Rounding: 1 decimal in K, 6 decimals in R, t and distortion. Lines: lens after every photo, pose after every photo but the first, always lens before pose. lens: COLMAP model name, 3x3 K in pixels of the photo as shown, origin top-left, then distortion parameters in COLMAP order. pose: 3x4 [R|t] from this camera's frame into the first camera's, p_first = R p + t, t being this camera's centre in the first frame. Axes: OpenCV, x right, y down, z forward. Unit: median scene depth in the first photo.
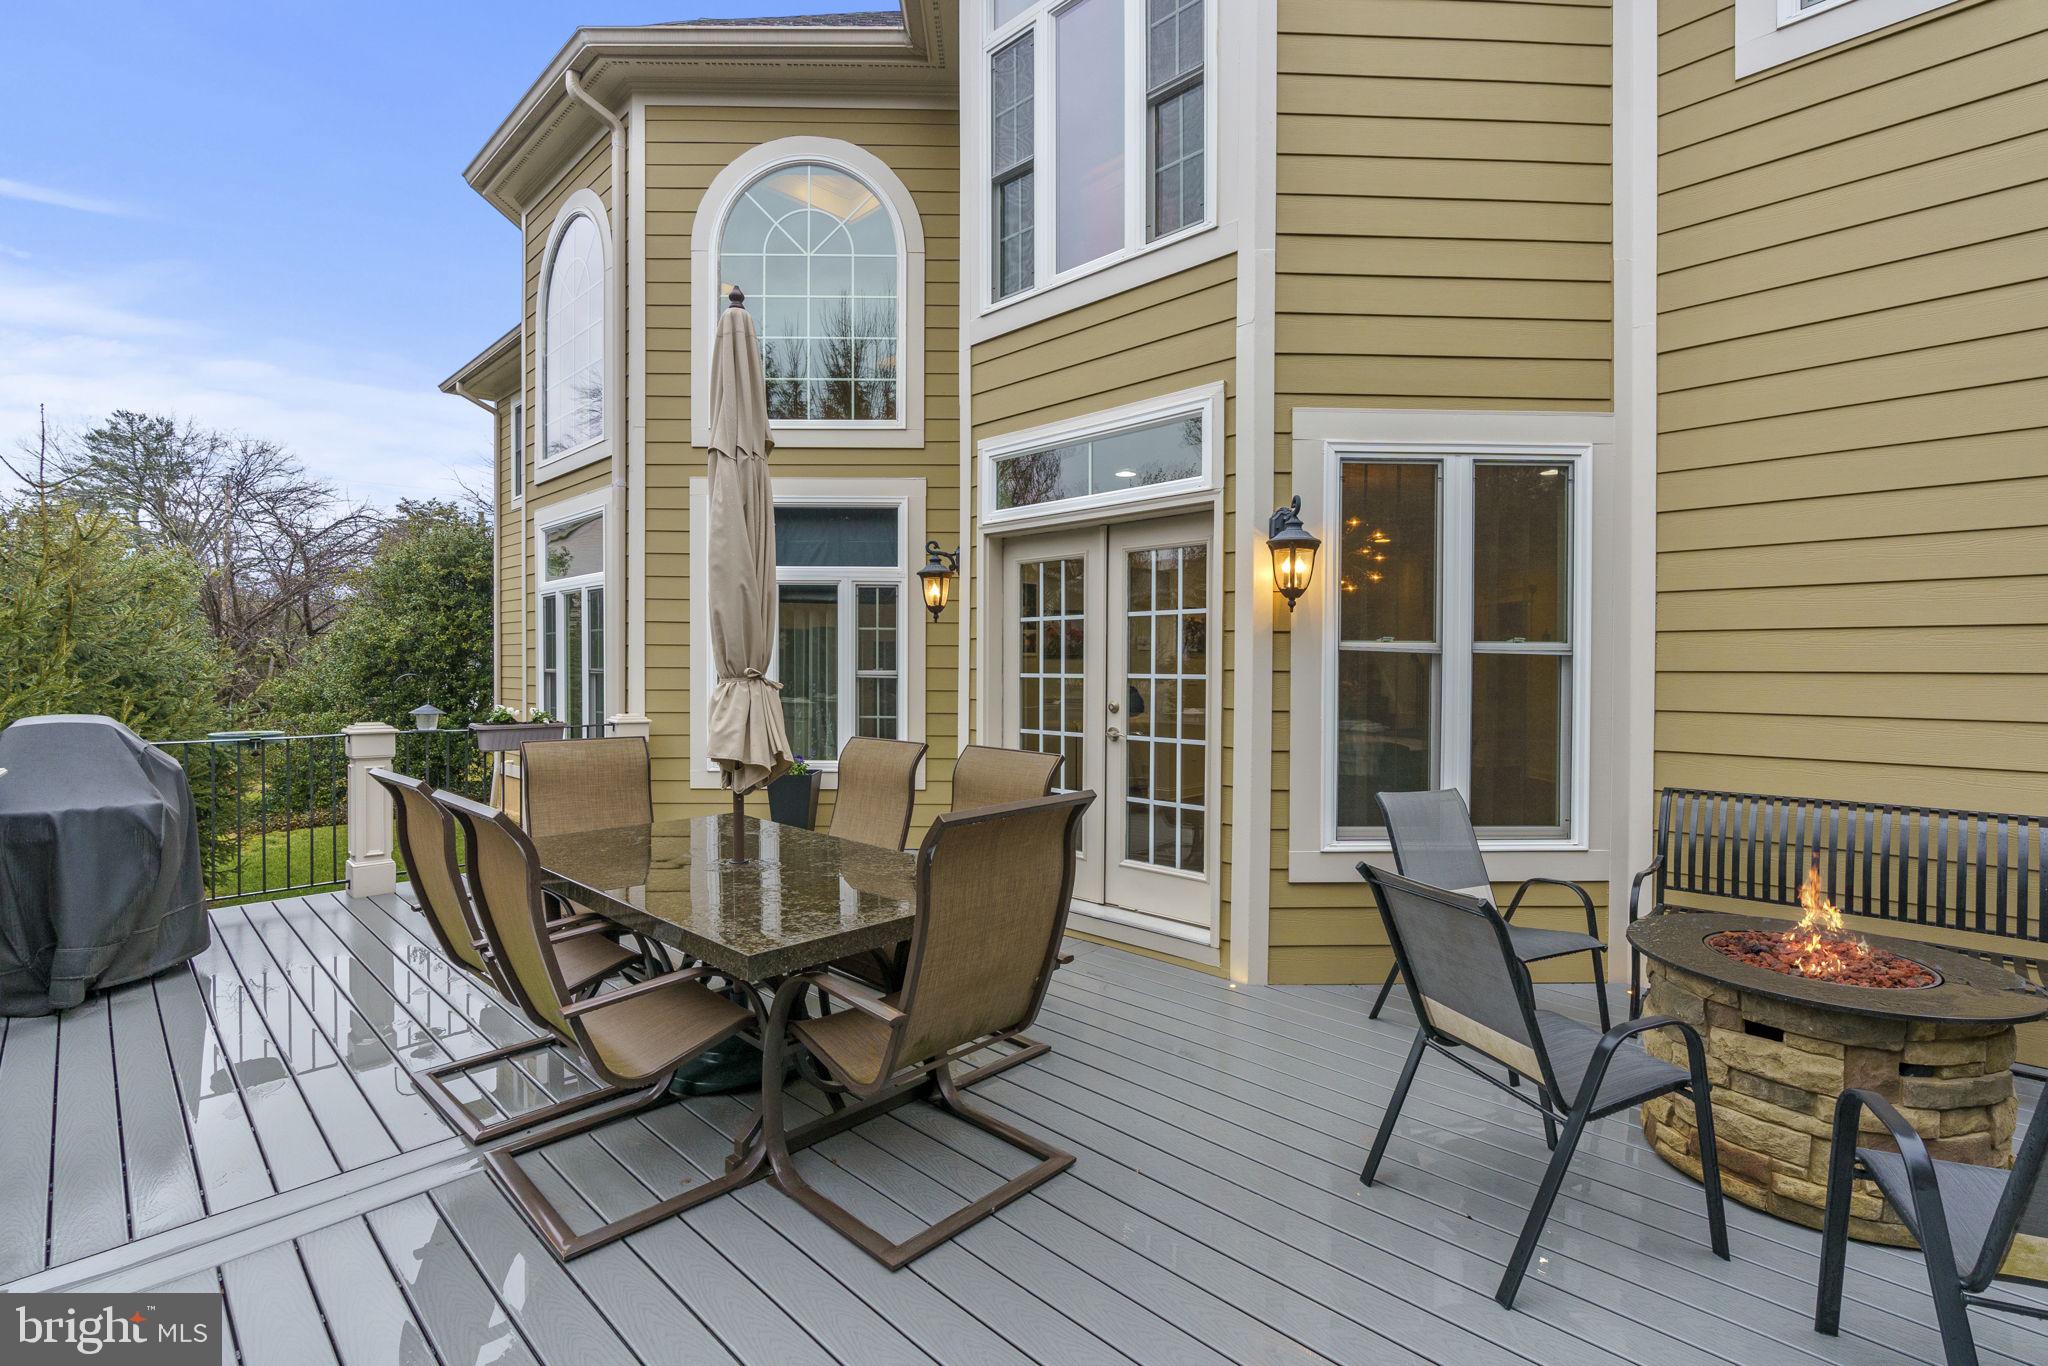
lens RADIAL K [[937.4, 0, 1016.8], [0, 937.4, 680.5], [0, 0, 1]] dist [-0.008016, 0.000984]
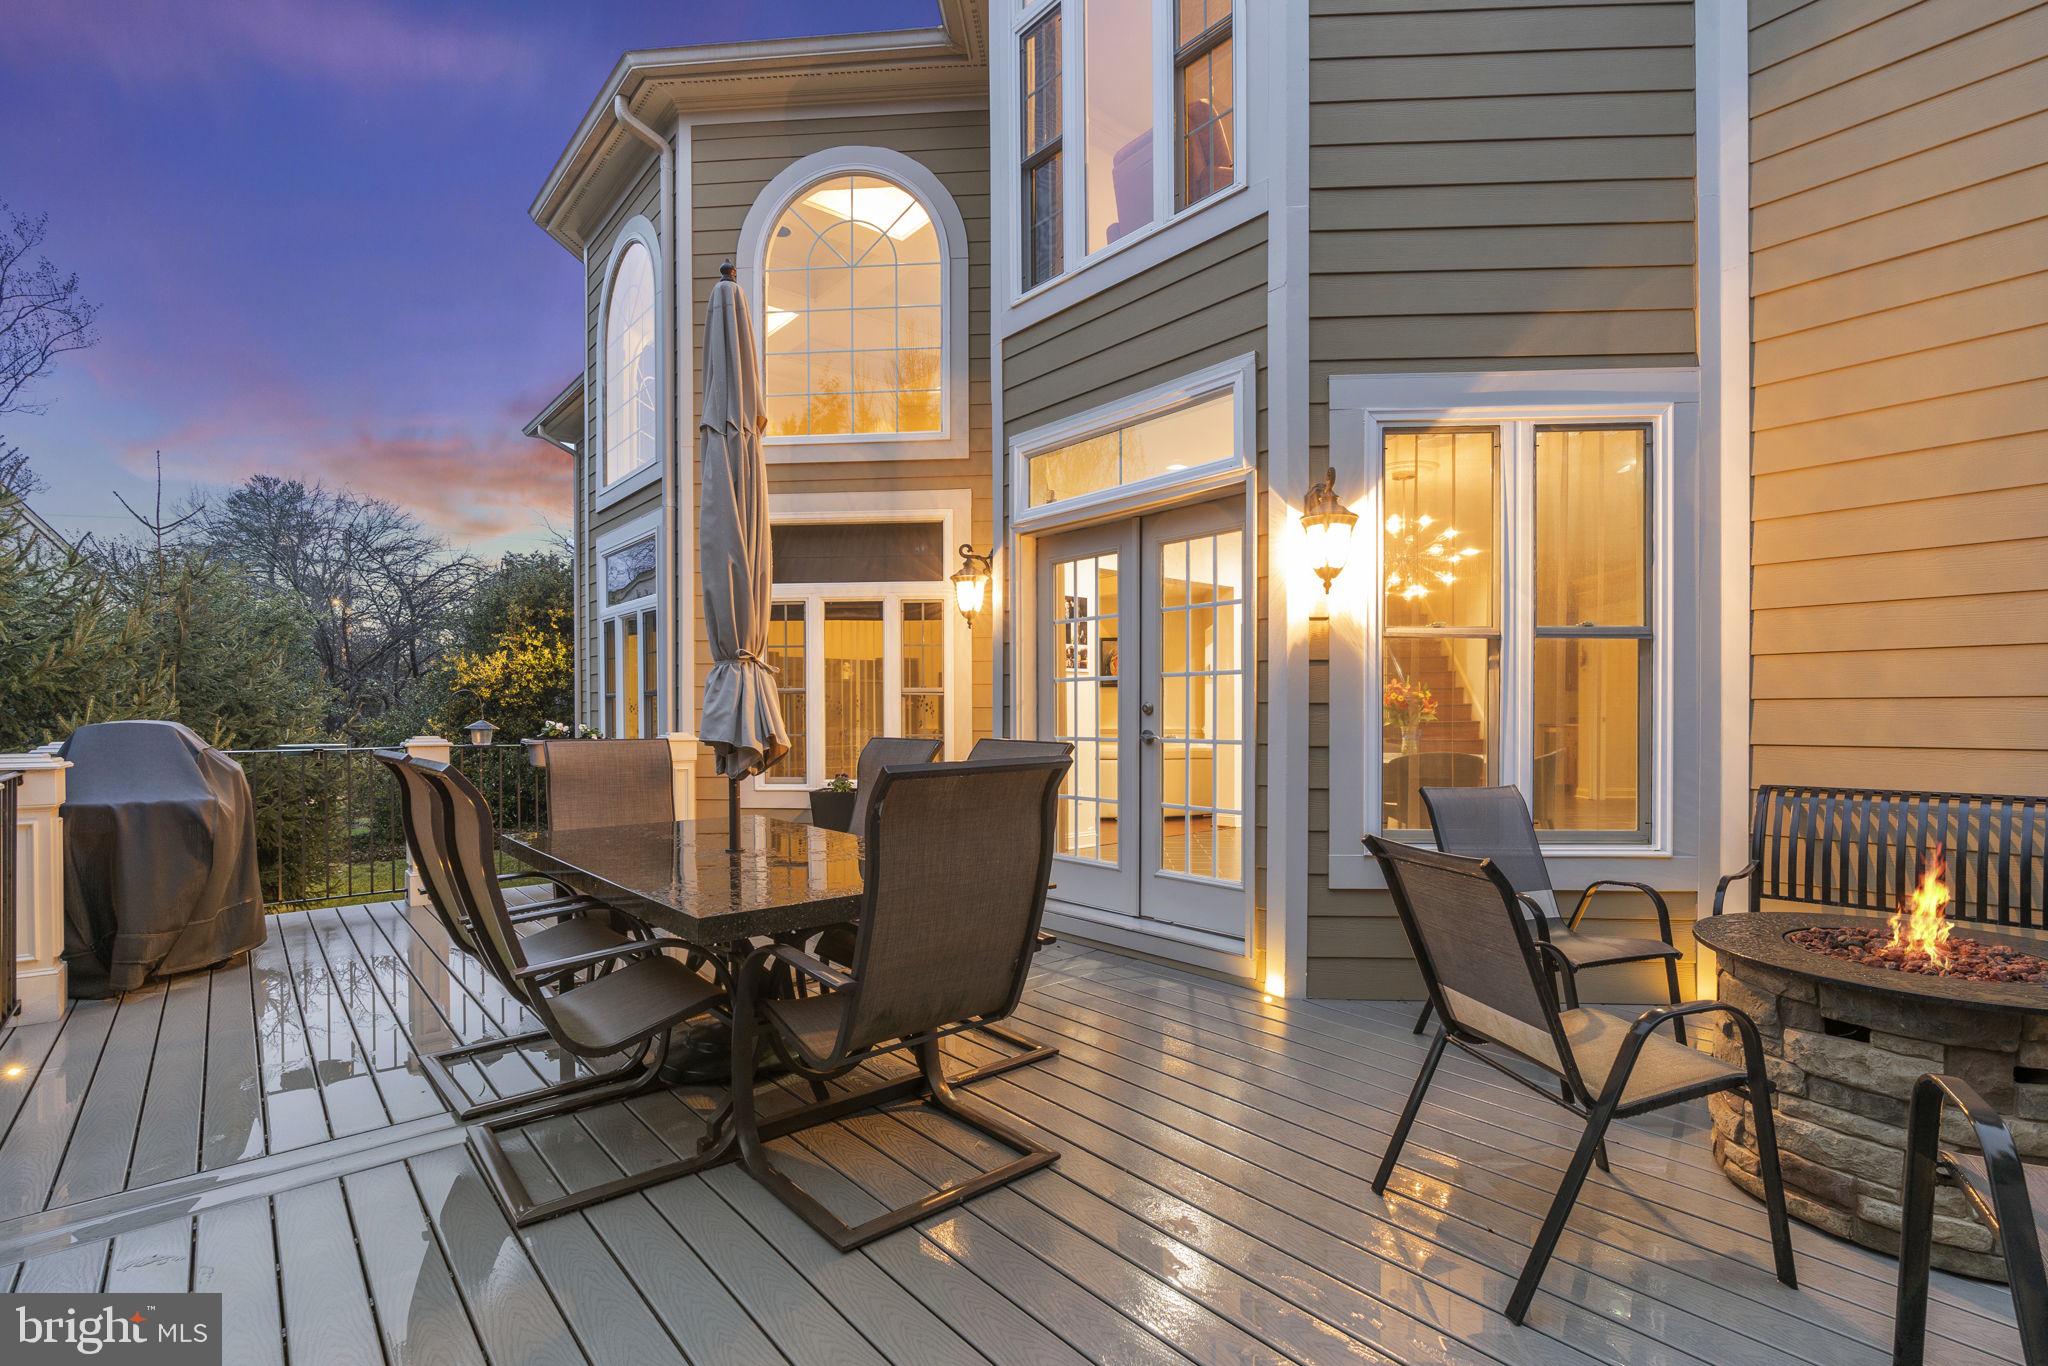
lens RADIAL K [[937.4, 0, 1074.3], [0, 937.4, 769.2], [0, 0, 1]] dist [-0.008016, 0.000984]
pose [[0.995091, -0.005121, -0.098831, 0.135466], [0.004804, 0.999983, -0.003437, 0.101889], [0.098847, 0.002945, 0.995098, 0.056077]]
